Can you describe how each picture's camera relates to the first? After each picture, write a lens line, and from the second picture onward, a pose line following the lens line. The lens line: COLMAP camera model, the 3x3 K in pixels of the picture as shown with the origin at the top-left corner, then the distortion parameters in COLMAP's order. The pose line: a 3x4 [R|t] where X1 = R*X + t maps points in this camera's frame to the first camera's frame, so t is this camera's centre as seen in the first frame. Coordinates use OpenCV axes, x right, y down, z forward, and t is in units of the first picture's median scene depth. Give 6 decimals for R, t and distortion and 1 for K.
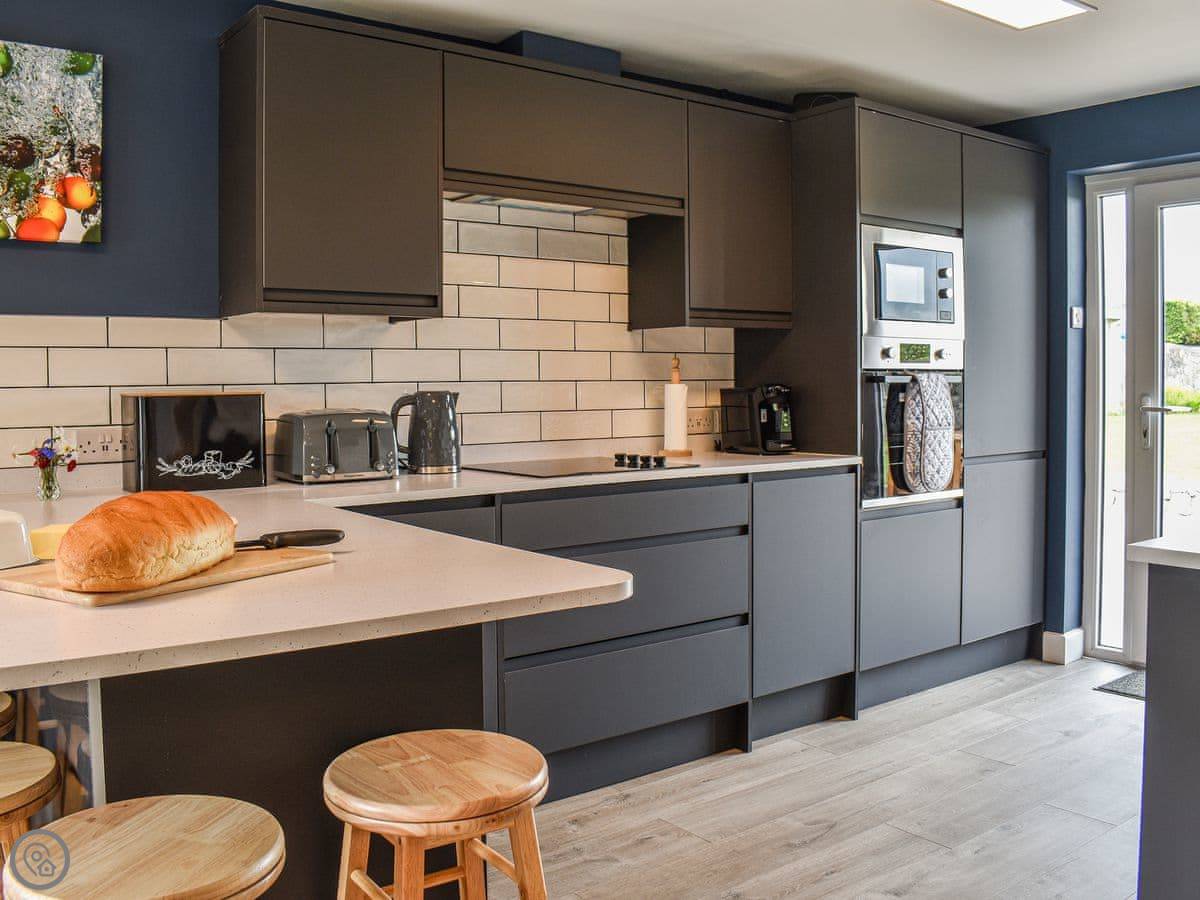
lens RADIAL K [[1094.1, 0, 606.5], [0, 1094.1, 451.9], [0, 0, 1]] dist [-0.100230, 0.000000]
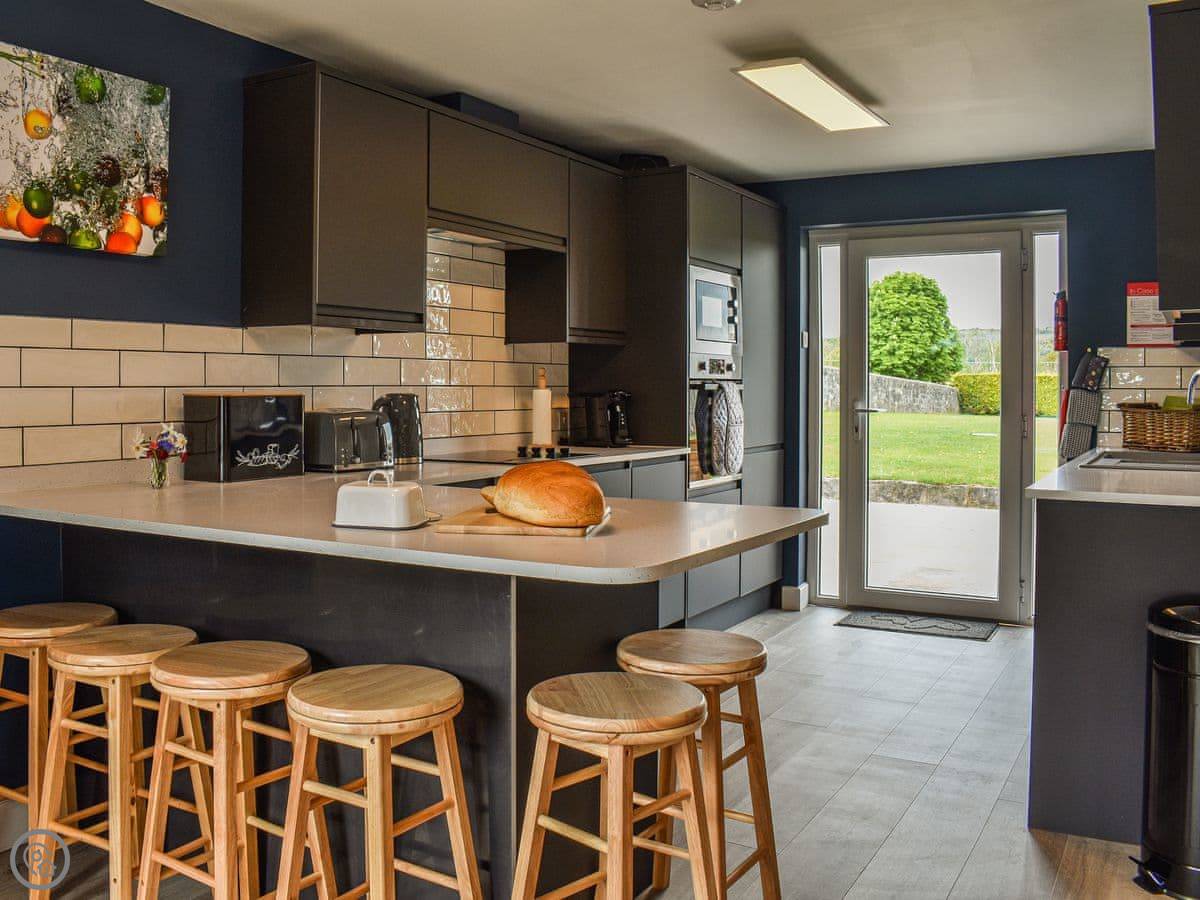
lens RADIAL K [[1094.1, 0, 598.5], [0, 1094.1, 444.9], [0, 0, 1]] dist [-0.100230, 0.000000]
pose [[0.925694, -0.009793, 0.378147, -0.338378], [0.013789, 0.999874, -0.007862, 0.009518], [-0.378023, 0.012492, 0.925712, -0.138901]]
